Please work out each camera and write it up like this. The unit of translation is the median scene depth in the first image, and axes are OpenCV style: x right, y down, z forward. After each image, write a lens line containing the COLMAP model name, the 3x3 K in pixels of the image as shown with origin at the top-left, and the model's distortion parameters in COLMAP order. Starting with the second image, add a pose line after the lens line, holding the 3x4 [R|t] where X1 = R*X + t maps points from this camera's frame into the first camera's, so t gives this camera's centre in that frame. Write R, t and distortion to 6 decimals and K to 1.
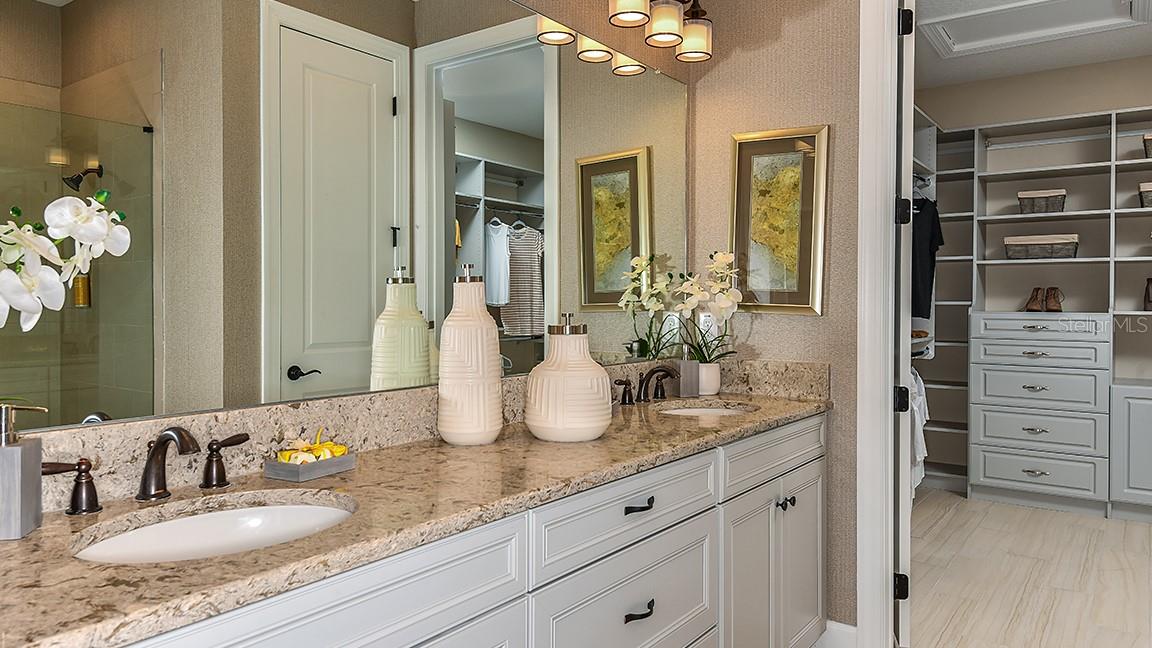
lens RADIAL K [[774.3, 0, 576.9], [0, 774.3, 304.4], [0, 0, 1]] dist [0.032275, -0.049178]
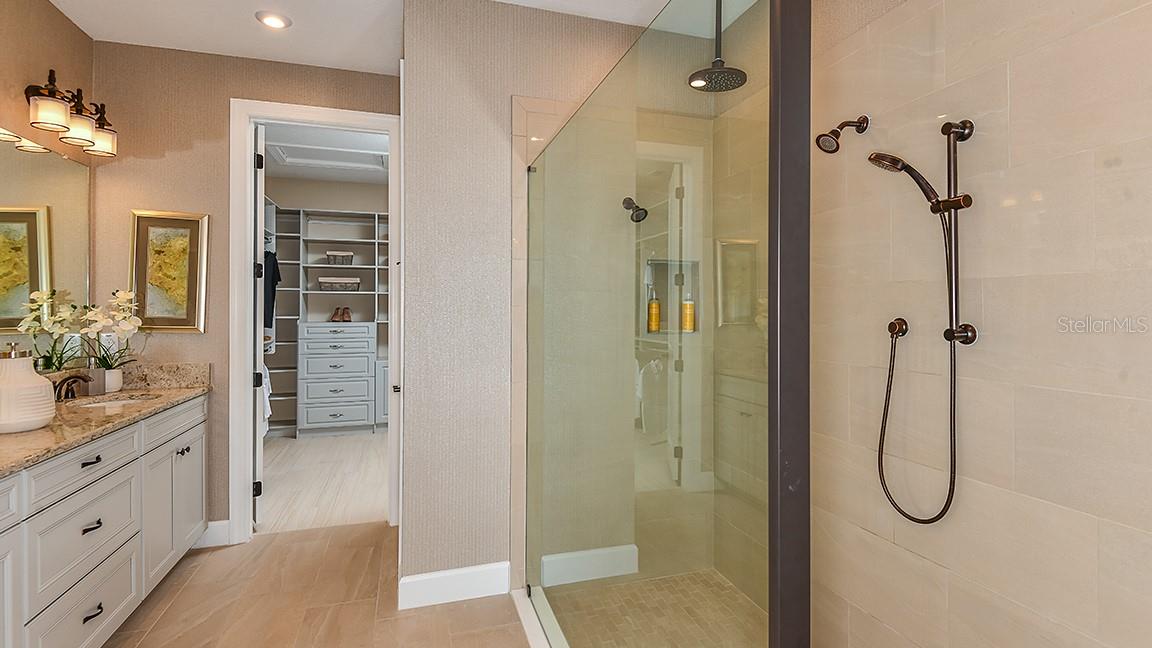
lens RADIAL K [[539.6, 0, 577.2], [0, 539.6, 307.3], [0, 0, 1]] dist [0.033667, -0.022685]
pose [[0.588424, 0.000048, 0.808553, -0.129079], [0.007065, 0.999962, -0.005201, -0.025080], [-0.808522, 0.008772, 0.588401, -0.258000]]
